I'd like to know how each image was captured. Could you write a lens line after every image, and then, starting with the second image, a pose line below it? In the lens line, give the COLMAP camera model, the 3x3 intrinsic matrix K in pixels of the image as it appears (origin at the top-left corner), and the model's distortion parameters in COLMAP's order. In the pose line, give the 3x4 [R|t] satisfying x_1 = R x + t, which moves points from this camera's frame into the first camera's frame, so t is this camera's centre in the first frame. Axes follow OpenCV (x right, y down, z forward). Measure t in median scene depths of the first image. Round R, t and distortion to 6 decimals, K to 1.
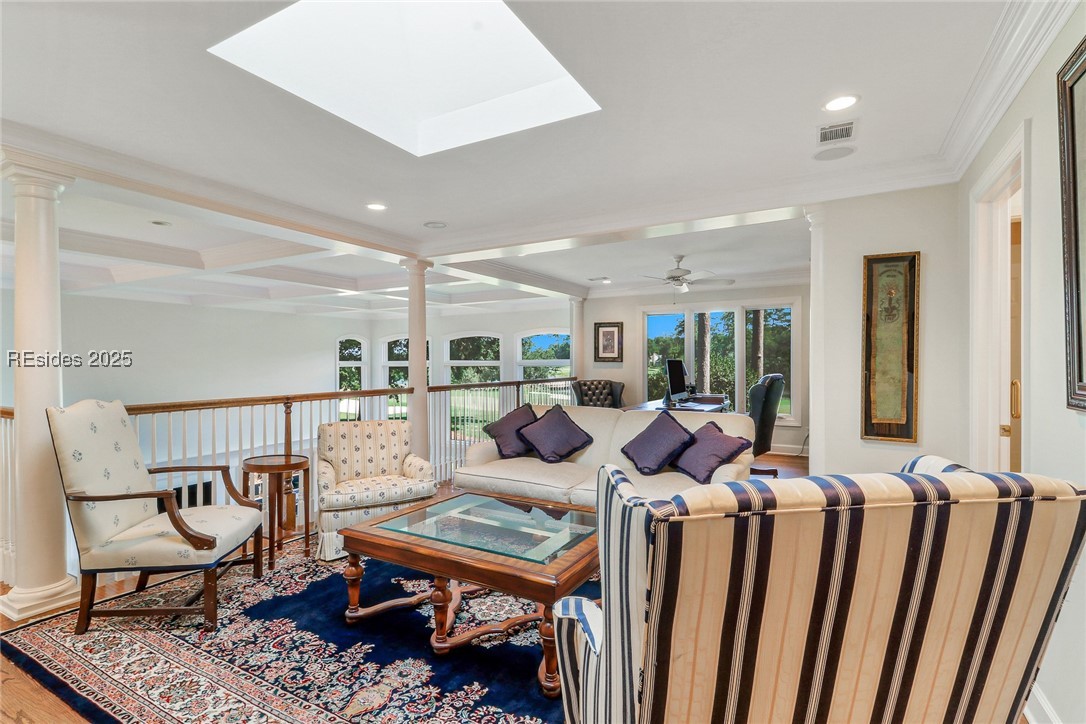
lens RADIAL K [[512.2, 0, 554.1], [0, 512.2, 368.1], [0, 0, 1]] dist [-0.001087, -0.004052]
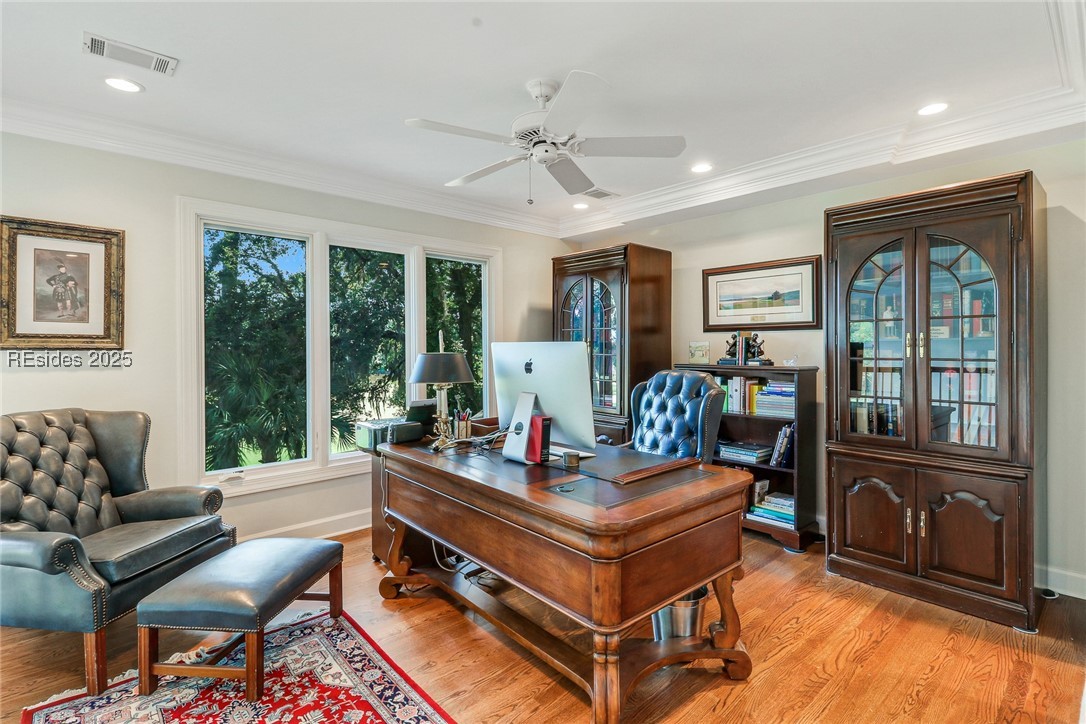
lens RADIAL K [[512.2, 0, 543.7], [0, 512.2, 351.7], [0, 0, 1]] dist [-0.001087, -0.004052]
pose [[0.326835, -0.006955, 0.945056, -0.250887], [0.013293, 0.999908, 0.002761, -0.020545], [-0.944988, 0.011660, 0.326898, 1.662682]]
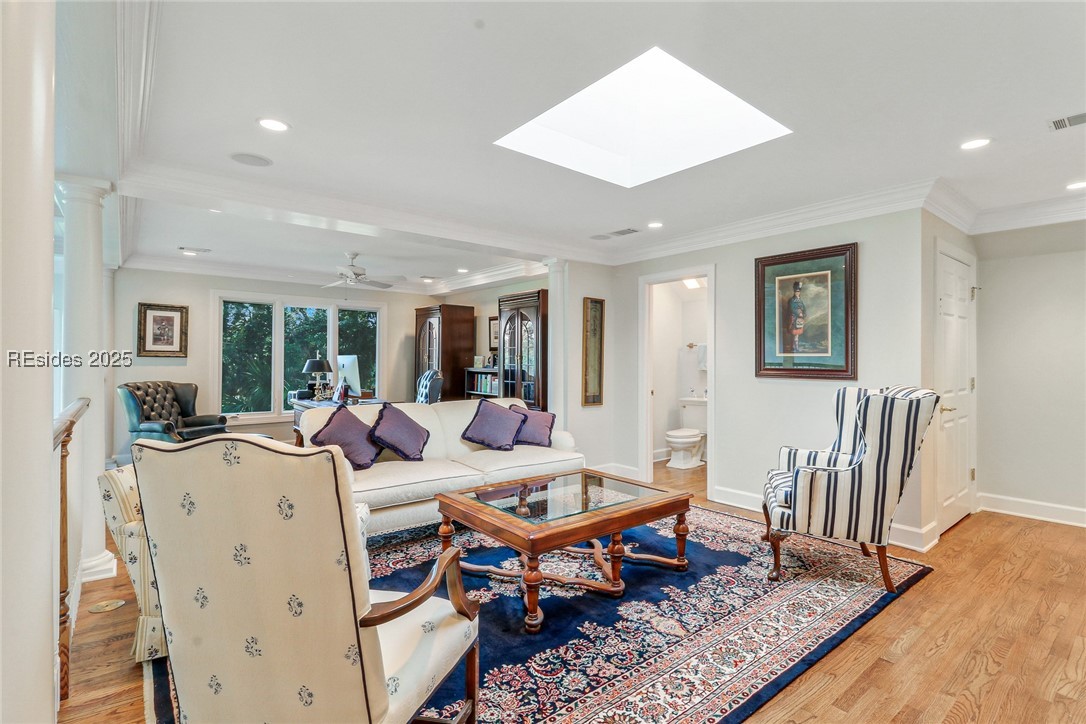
lens RADIAL K [[512.2, 0, 551.7], [0, 512.2, 359.6], [0, 0, 1]] dist [-0.001087, -0.004052]
pose [[0.370557, 0.007101, 0.928782, -1.031208], [0.002869, 0.999957, -0.008790, 0.001043], [-0.928805, 0.005922, 0.370521, 0.498156]]
